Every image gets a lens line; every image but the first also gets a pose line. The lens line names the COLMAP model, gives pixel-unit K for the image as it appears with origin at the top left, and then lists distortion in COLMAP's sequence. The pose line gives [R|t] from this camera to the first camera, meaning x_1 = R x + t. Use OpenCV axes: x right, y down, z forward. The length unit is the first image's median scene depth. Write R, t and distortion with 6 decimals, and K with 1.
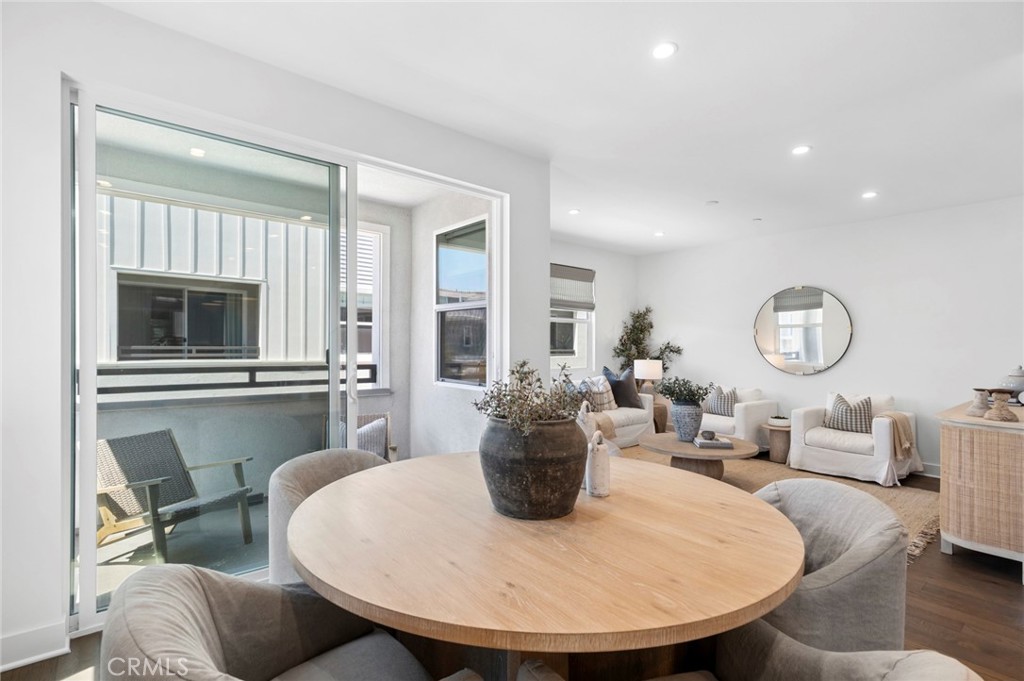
lens RADIAL K [[488.6, 0, 511.8], [0, 488.6, 337.3], [0, 0, 1]] dist [0.009950, -0.002177]
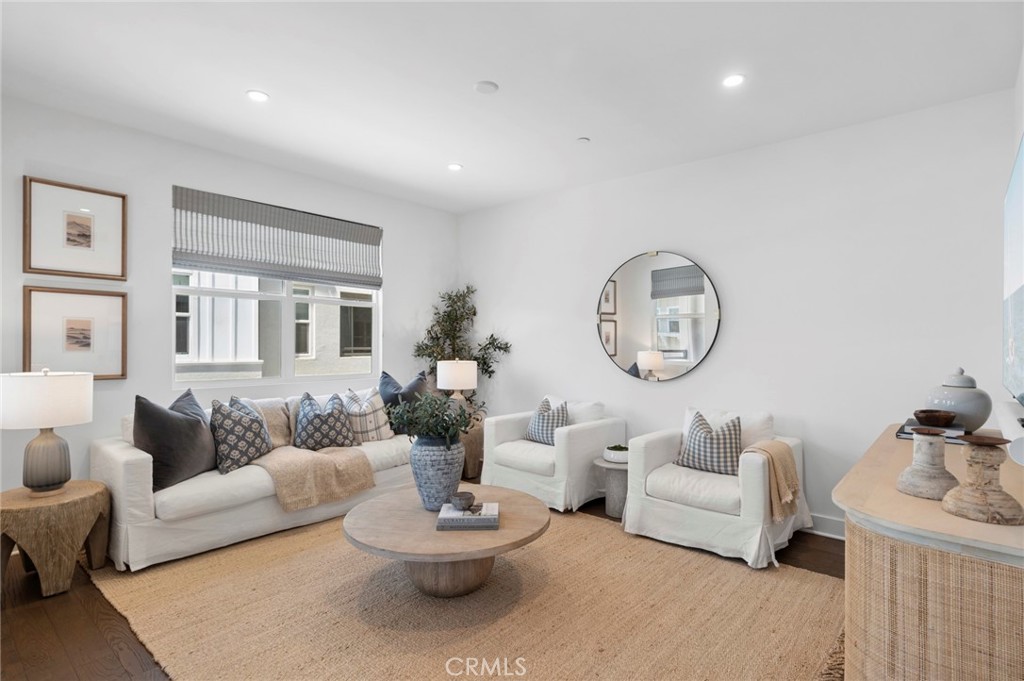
lens RADIAL K [[516.0, 0, 513.9], [0, 516.0, 340.6], [0, 0, 1]] dist [0.004388, 0.000583]
pose [[0.985849, -0.002786, 0.167614, 0.276714], [0.000902, 0.999936, 0.011314, 0.011969], [-0.167635, -0.011003, 0.985788, 0.327154]]
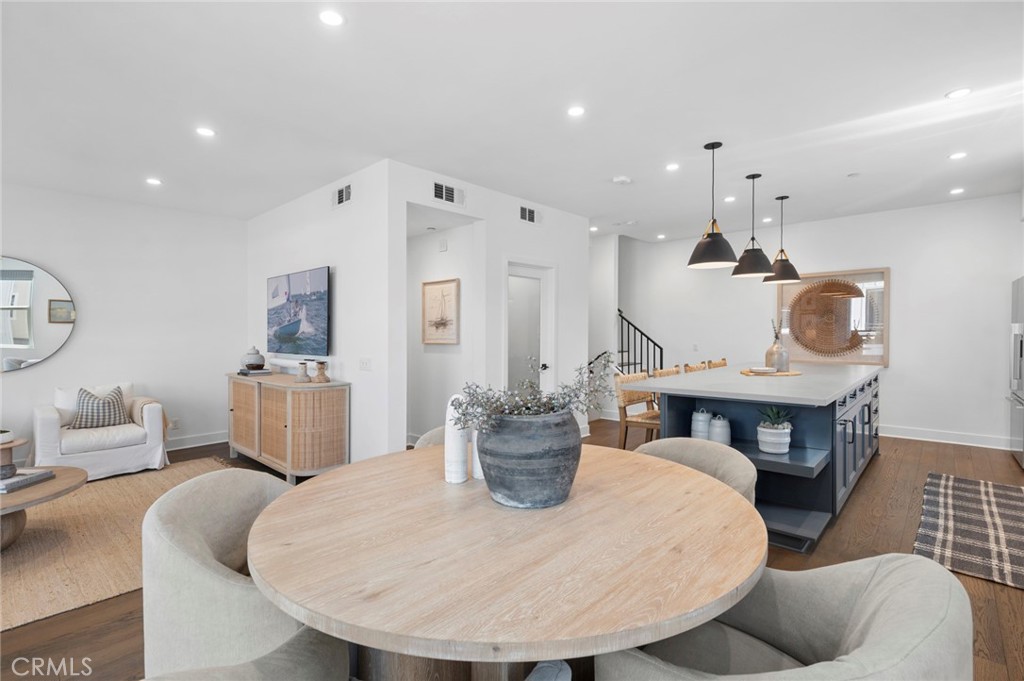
lens RADIAL K [[475.8, 0, 512.1], [0, 475.8, 339.6], [0, 0, 1]] dist [0.005122, -0.002641]
pose [[-0.133083, -0.028850, 0.990685, -0.247971], [-0.009188, 0.999569, 0.027875, -0.002613], [-0.991062, -0.005393, -0.133290, 0.309847]]
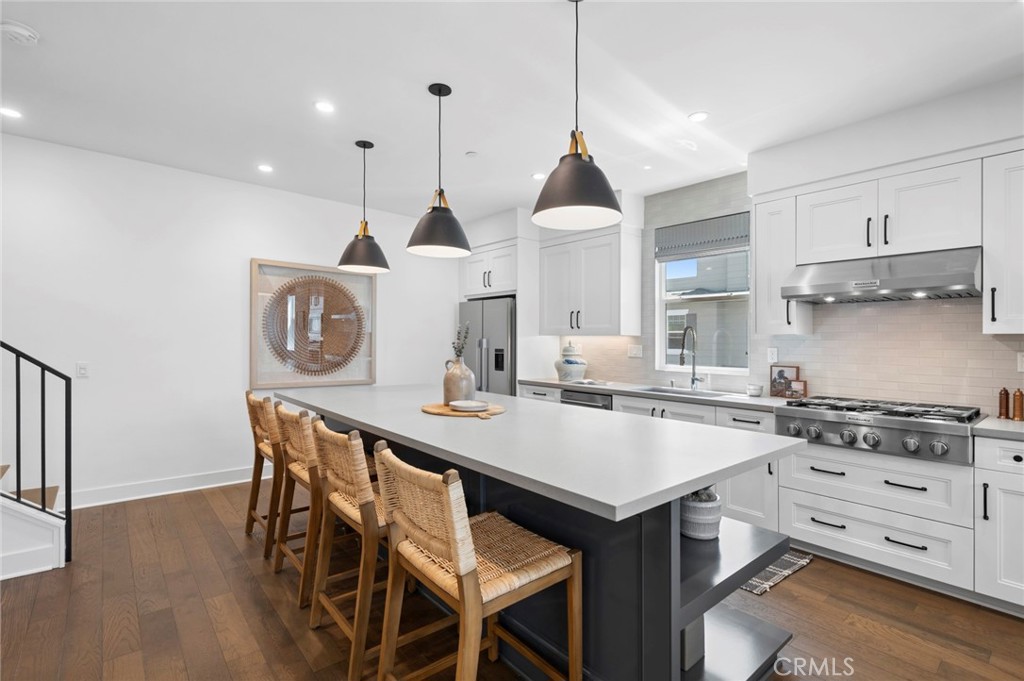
lens RADIAL K [[475.8, 0, 511.7], [0, 475.8, 353.3], [0, 0, 1]] dist [0.005122, -0.002641]
pose [[-0.999525, -0.027739, -0.013465, 0.368145], [-0.027807, 0.999601, 0.004904, 0.006749], [0.013324, 0.005276, -0.999897, 0.291746]]
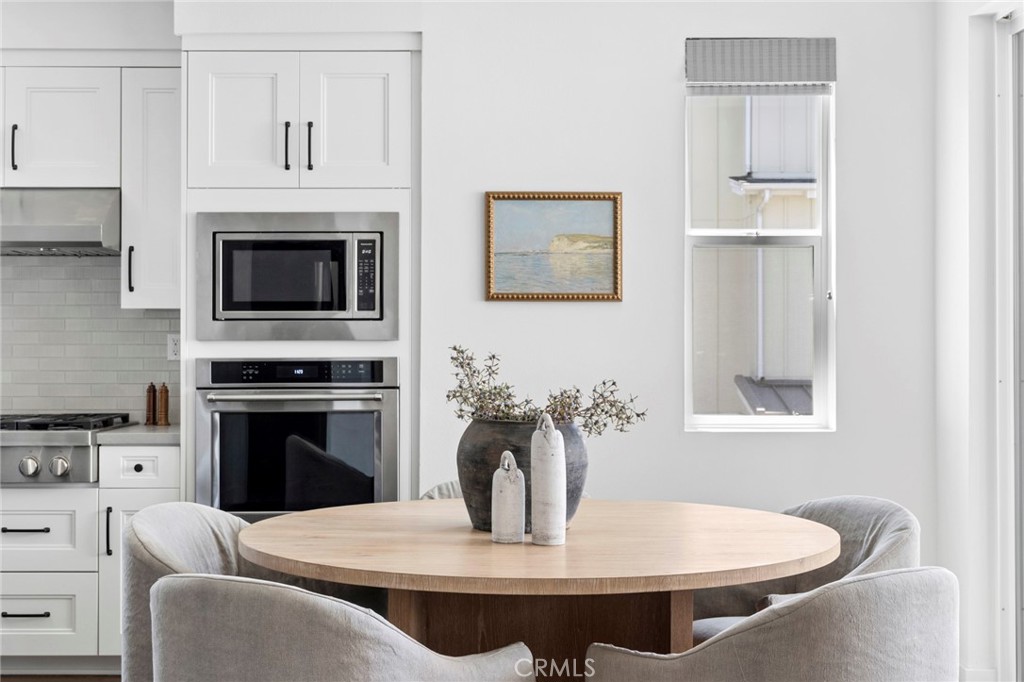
lens RADIAL K [[1438.2, 0, 498.1], [0, 1438.2, 320.7], [0, 0, 1]] dist [0.011023, 0.000000]
pose [[-0.636554, -0.026382, -0.770781, 0.510189], [0.003787, 0.999296, -0.037330, 0.023777], [0.771223, -0.026682, -0.636006, 0.661968]]
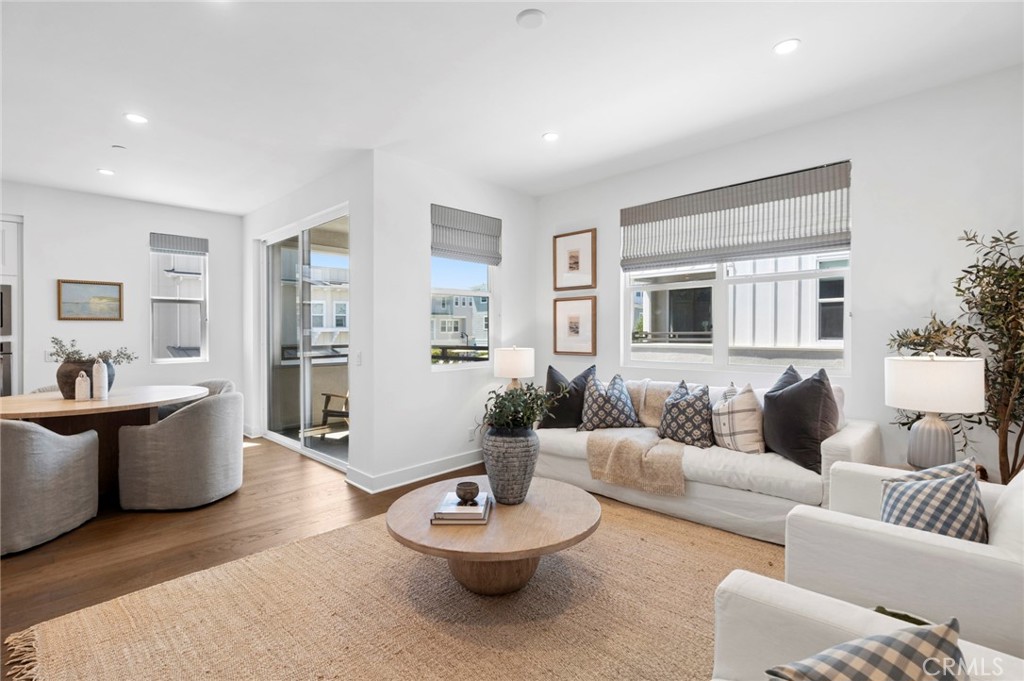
lens RADIAL K [[475.8, 0, 515.5], [0, 475.8, 328.3], [0, 0, 1]] dist [0.005122, -0.002641]
pose [[0.106516, -0.018477, -0.994139, 0.704446], [0.027496, 0.999500, -0.015631, 0.025736], [0.993931, -0.025670, 0.106971, 0.765178]]
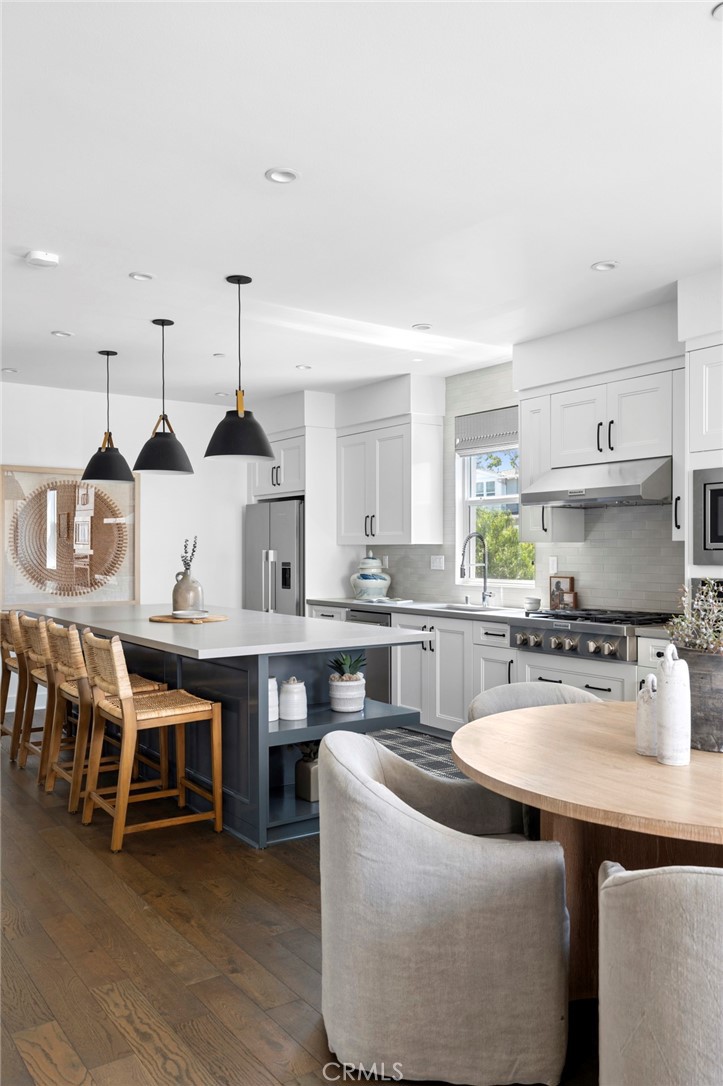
lens RADIAL K [[864.1, 0, 361.5], [0, 864.1, 574.9], [0, 0, 1]] dist [0.020132, -0.026110]
pose [[-0.995804, -0.016866, 0.089949, 0.150816], [-0.015985, 0.999817, 0.010504, 0.007173], [-0.090110, 0.009022, -0.995891, 0.700411]]
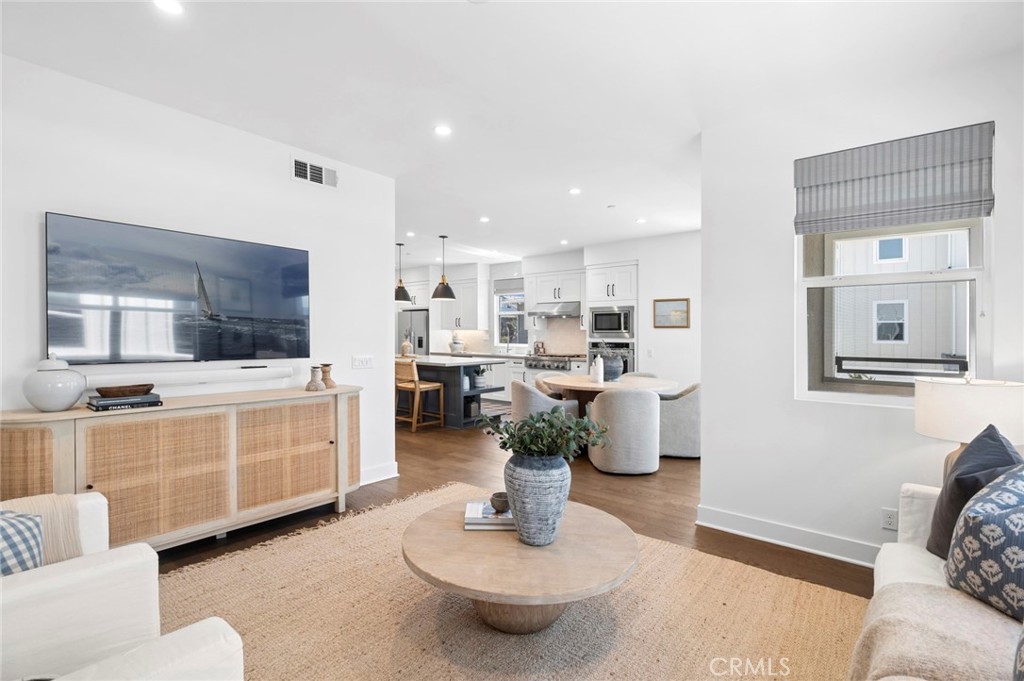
lens RADIAL K [[475.8, 0, 512.5], [0, 475.8, 341.3], [0, 0, 1]] dist [0.005122, -0.002641]
pose [[-0.982022, -0.019490, -0.187760, 0.374606], [-0.018652, 0.999807, -0.006226, 0.023566], [0.187845, -0.002612, -0.982195, 1.148873]]
